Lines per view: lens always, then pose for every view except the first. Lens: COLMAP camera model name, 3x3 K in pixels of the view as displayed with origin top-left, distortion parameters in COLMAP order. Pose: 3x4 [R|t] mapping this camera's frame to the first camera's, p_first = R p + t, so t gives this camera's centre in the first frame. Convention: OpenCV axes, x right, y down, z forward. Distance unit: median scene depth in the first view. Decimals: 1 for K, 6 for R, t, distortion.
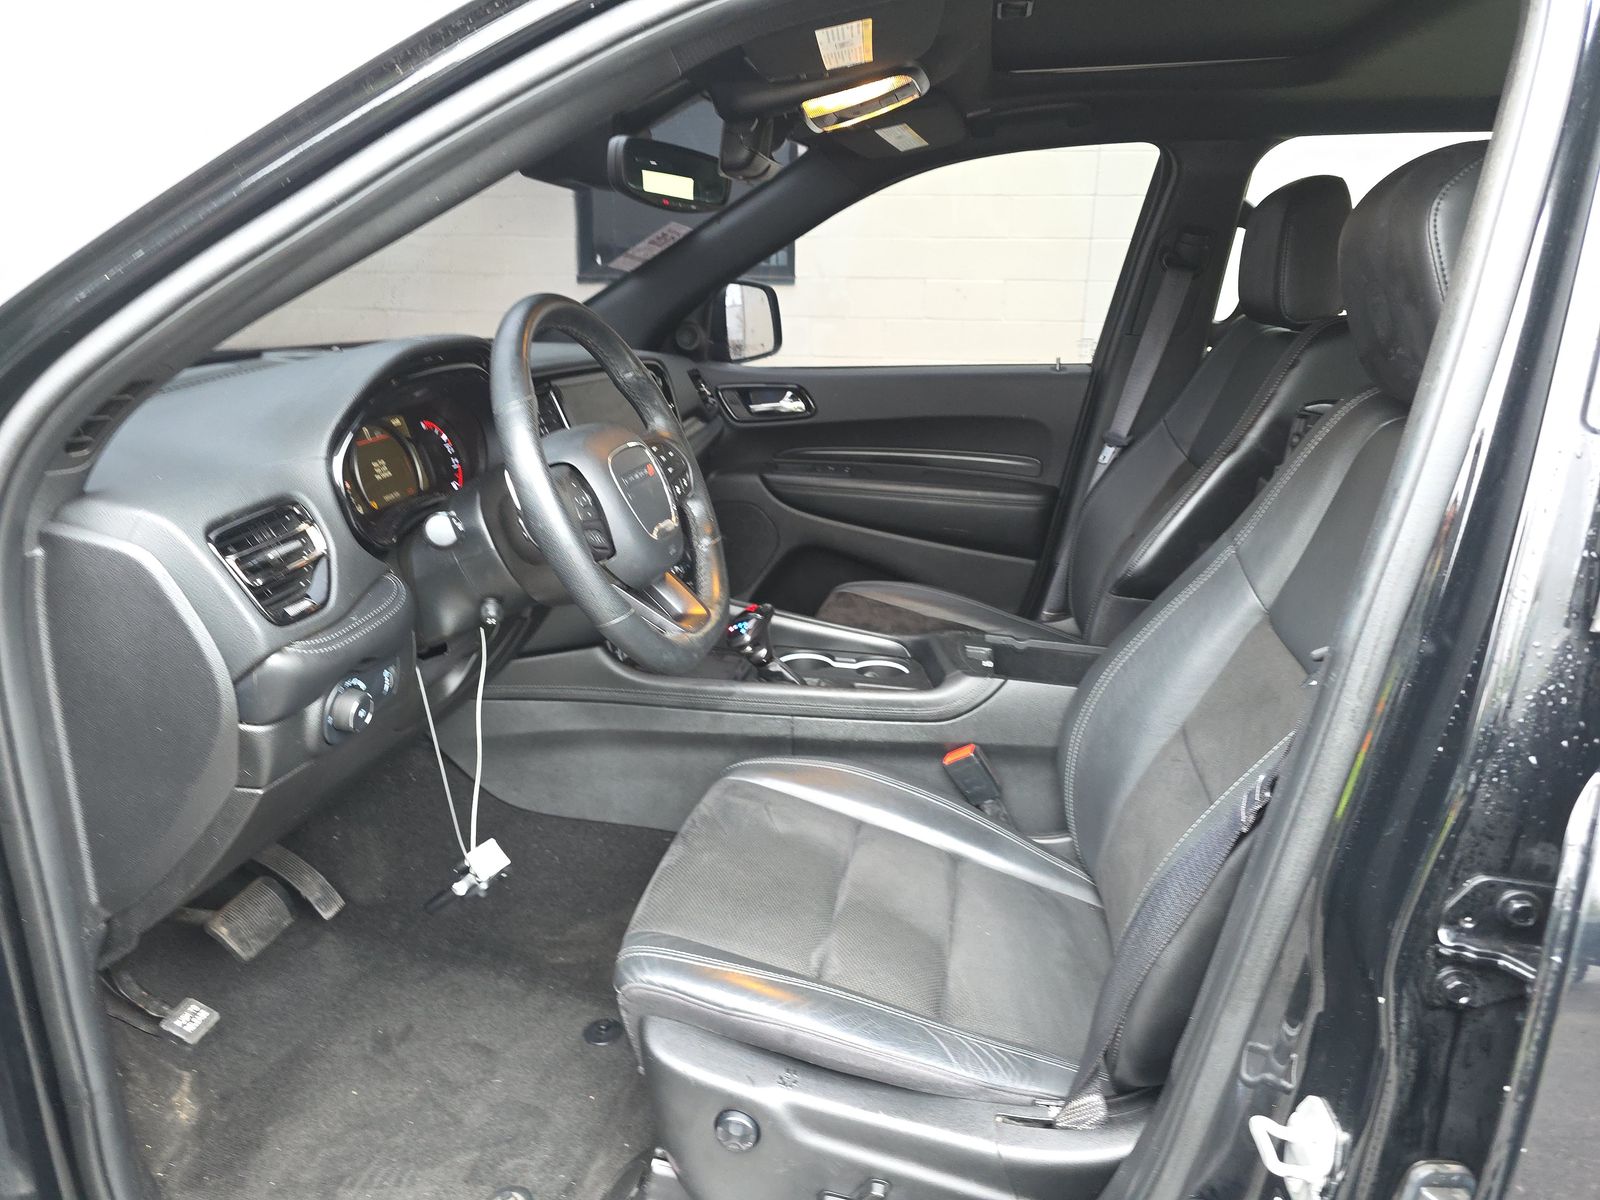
lens RADIAL K [[1053.1, 0, 800.0], [0, 1053.1, 600.0], [0, 0, 1]] dist [-0.002246, -0.003030]
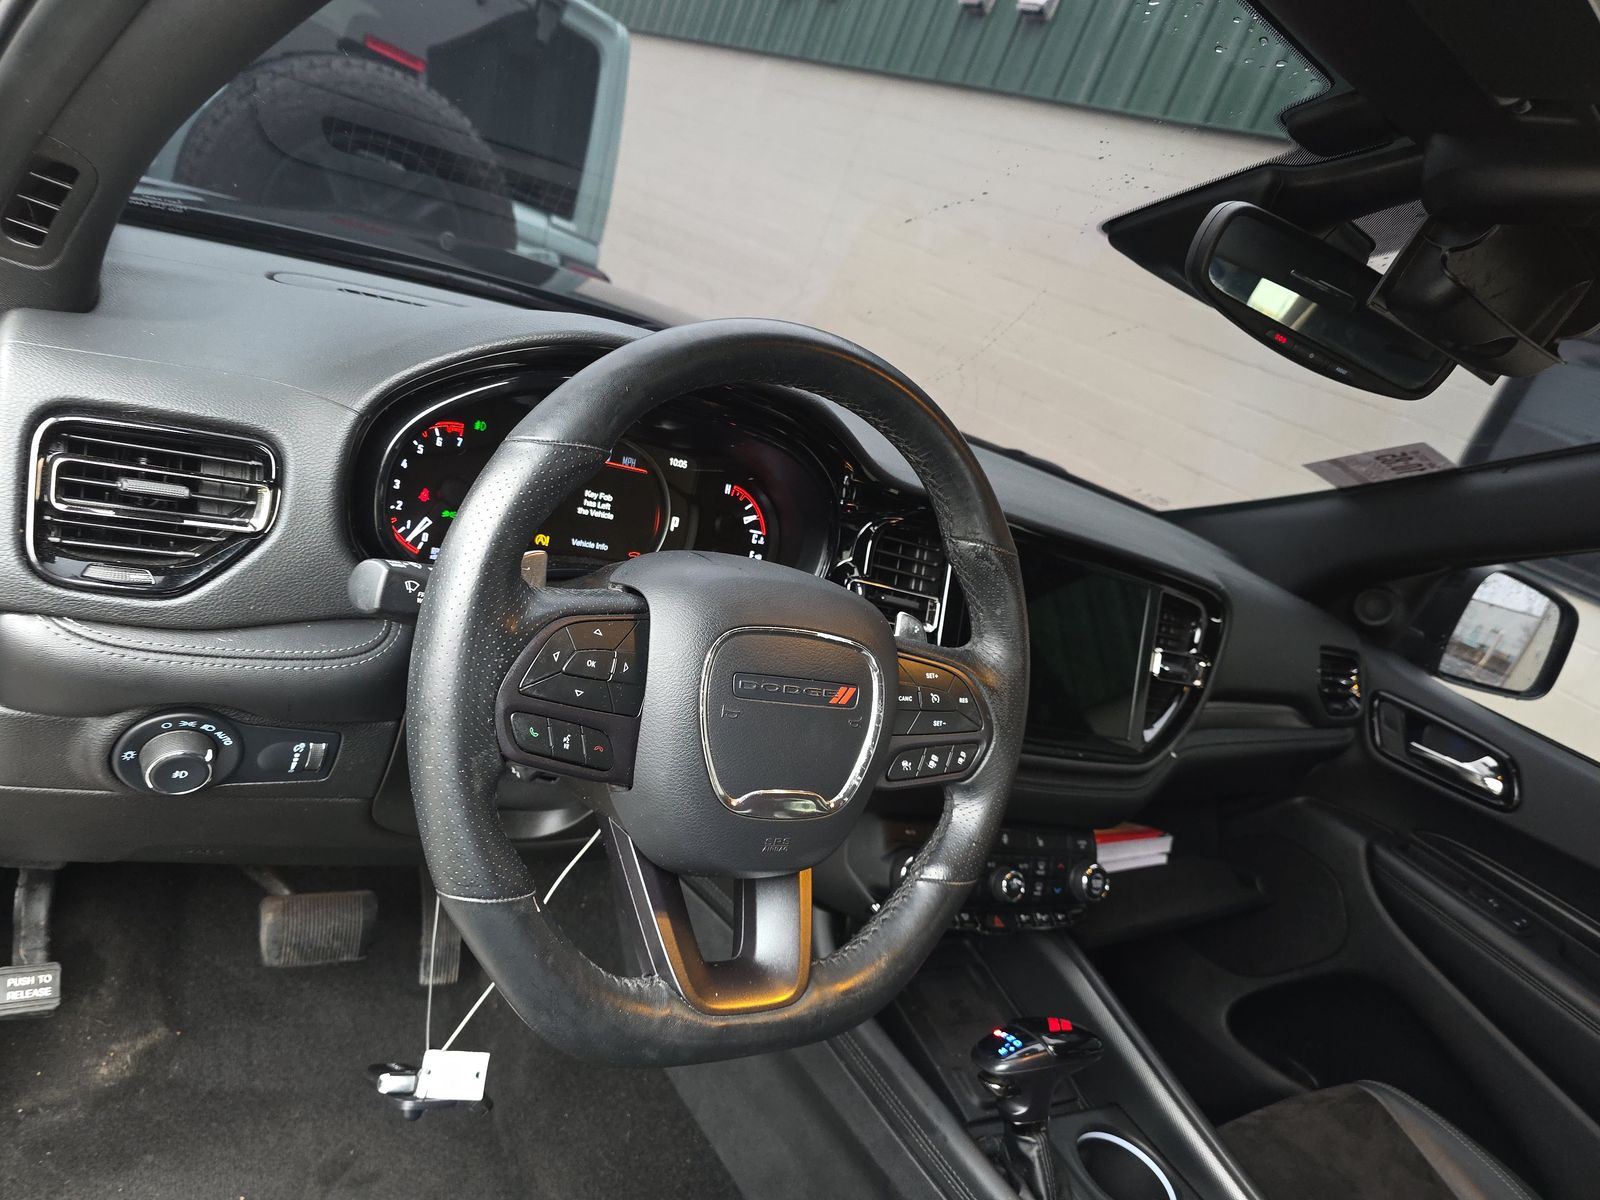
lens RADIAL K [[1053.1, 0, 800.0], [0, 1053.1, 600.0], [0, 0, 1]] dist [-0.002246, -0.003030]
pose [[0.647761, 0.435618, -0.625014, 0.115865], [-0.532878, 0.845385, 0.036938, -0.132177], [0.544468, 0.309129, 0.779739, 0.436373]]
